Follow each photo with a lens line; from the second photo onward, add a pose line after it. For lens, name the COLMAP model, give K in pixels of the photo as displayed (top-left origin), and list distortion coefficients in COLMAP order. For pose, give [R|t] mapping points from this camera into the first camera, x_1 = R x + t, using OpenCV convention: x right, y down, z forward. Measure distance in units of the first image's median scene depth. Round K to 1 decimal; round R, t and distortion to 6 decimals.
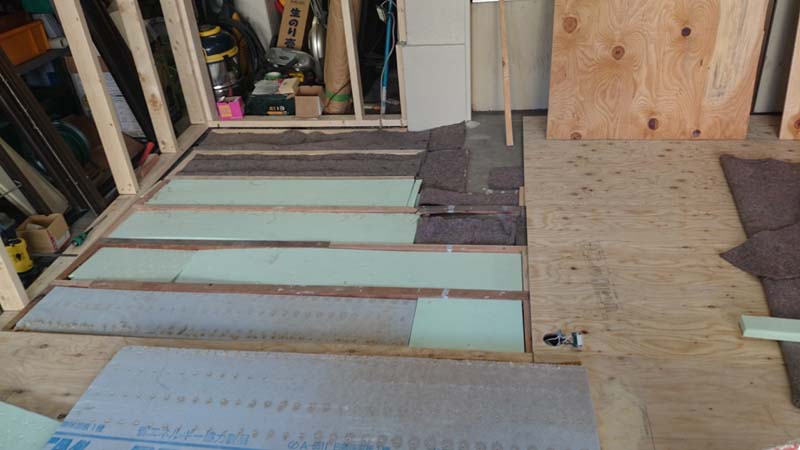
lens RADIAL K [[625.8, 0, 400.0], [0, 625.8, 225.0], [0, 0, 1]] dist [0.208173, -0.298701]
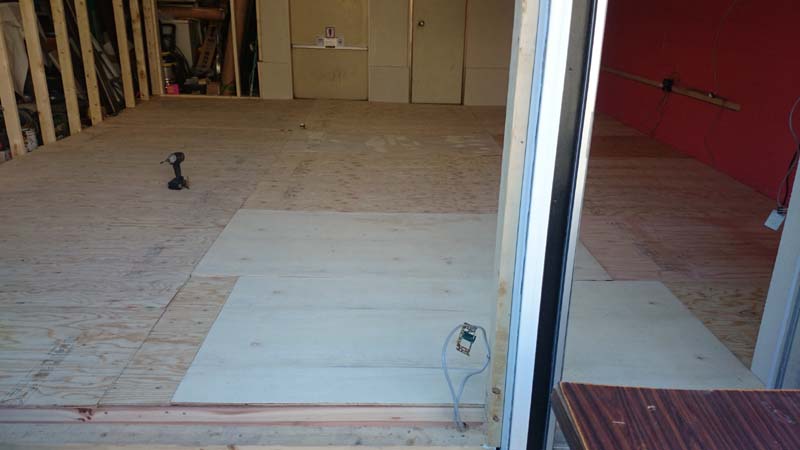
lens RADIAL K [[637.9, 0, 400.0], [0, 637.9, 225.0], [0, 0, 1]] dist [0.047647, 0.000911]
pose [[0.981355, 0.037935, 0.188423, 0.072550], [-0.001220, 0.981538, -0.191262, 0.630911], [-0.192200, 0.187466, 0.963284, -1.023583]]
